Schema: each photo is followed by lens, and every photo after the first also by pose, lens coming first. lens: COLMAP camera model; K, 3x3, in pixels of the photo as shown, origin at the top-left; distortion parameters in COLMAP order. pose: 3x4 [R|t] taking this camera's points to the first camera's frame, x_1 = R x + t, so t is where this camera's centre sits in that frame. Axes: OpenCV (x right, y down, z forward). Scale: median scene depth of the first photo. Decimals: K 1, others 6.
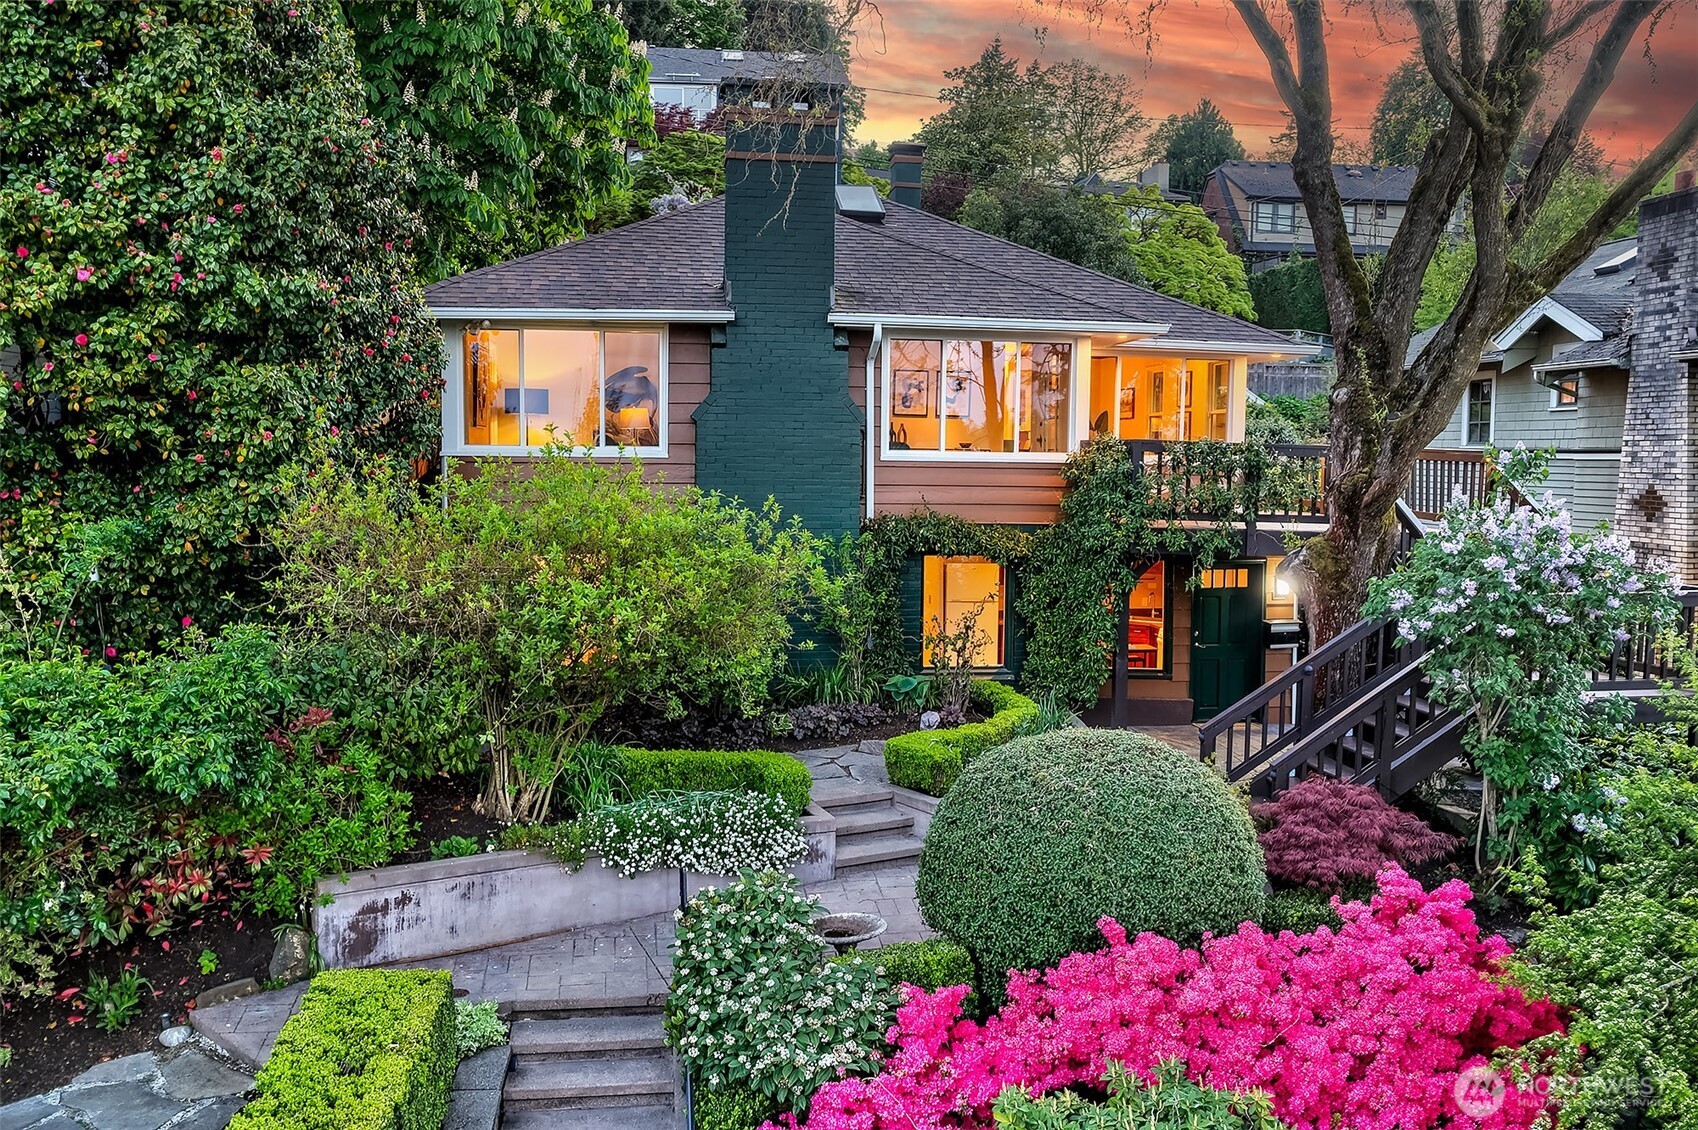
lens RADIAL K [[1497.3, 0, 843.8], [0, 1497.3, 533.3], [0, 0, 1]] dist [0.000533, -0.006992]
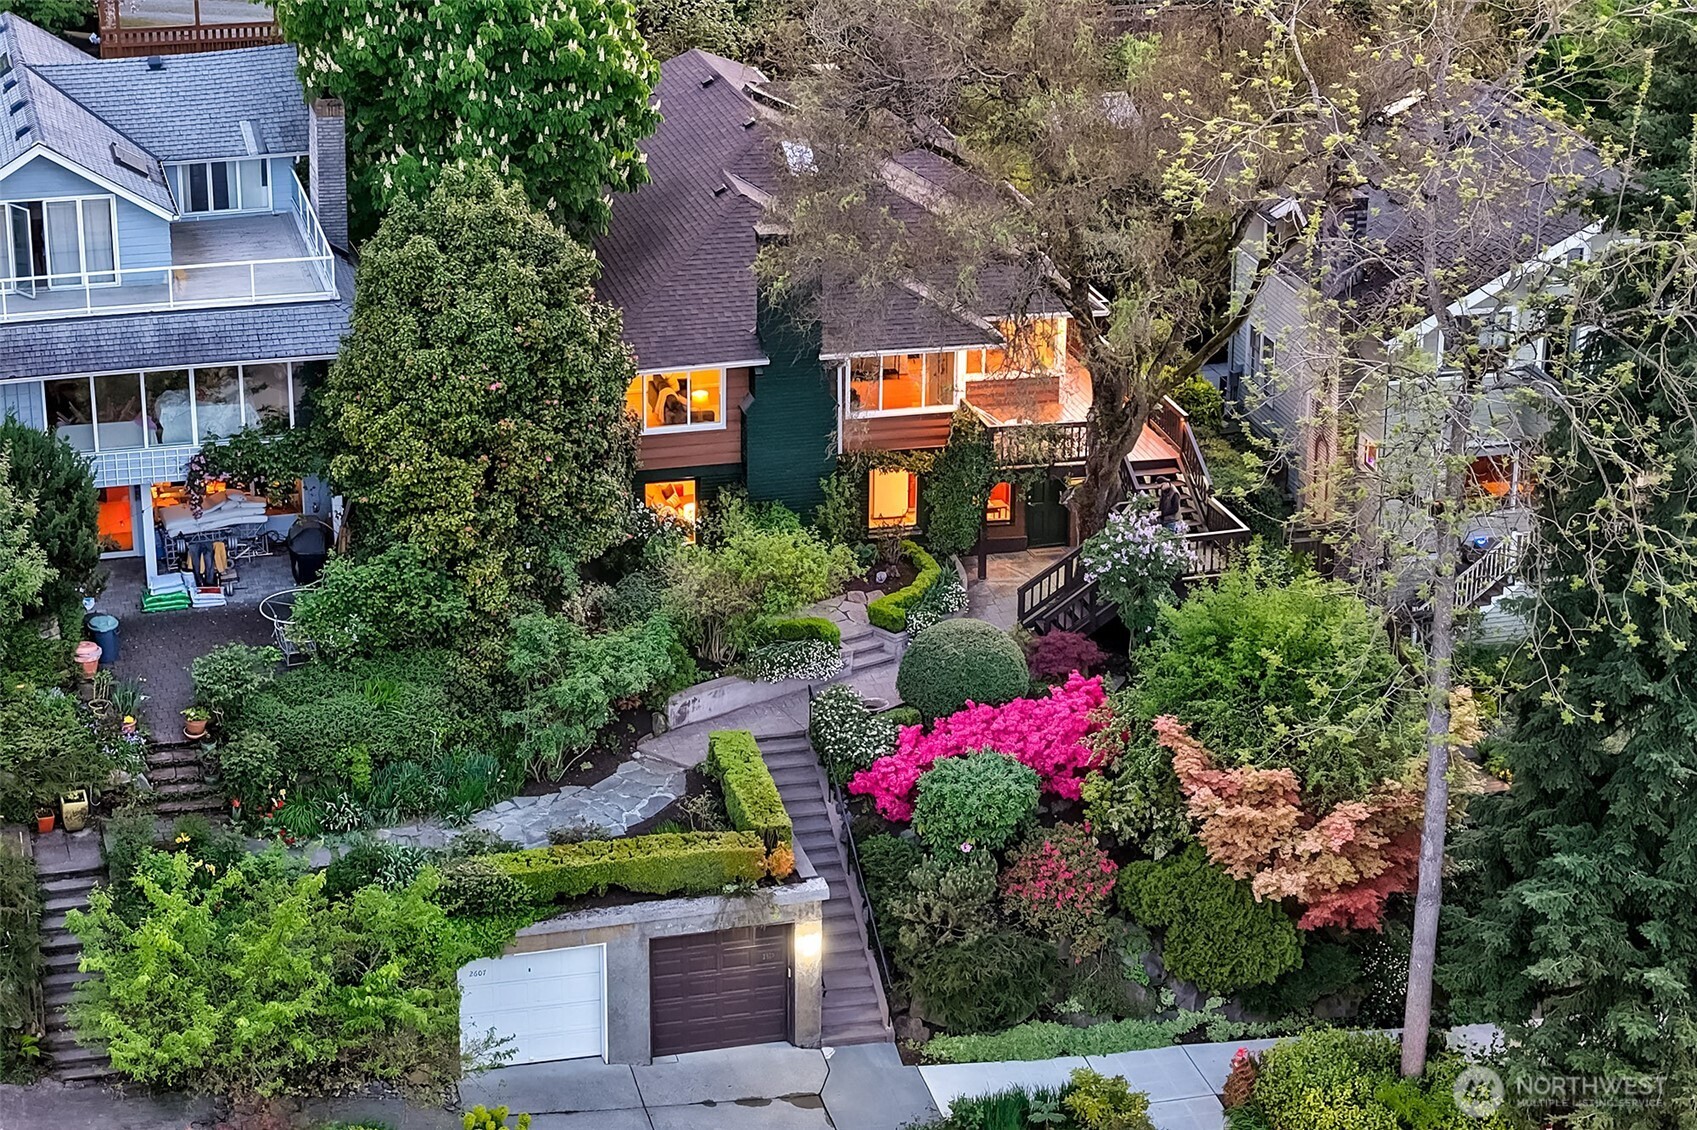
lens RADIAL K [[3422.1, 0, 847.6], [0, 3422.1, 565.5], [0, 0, 1]] dist [-0.115789, 0.000000]
pose [[0.992566, -0.046873, 0.112321, -0.756620], [0.012815, 0.957984, 0.286536, -1.816550], [-0.121033, -0.282966, 0.951463, -4.989502]]
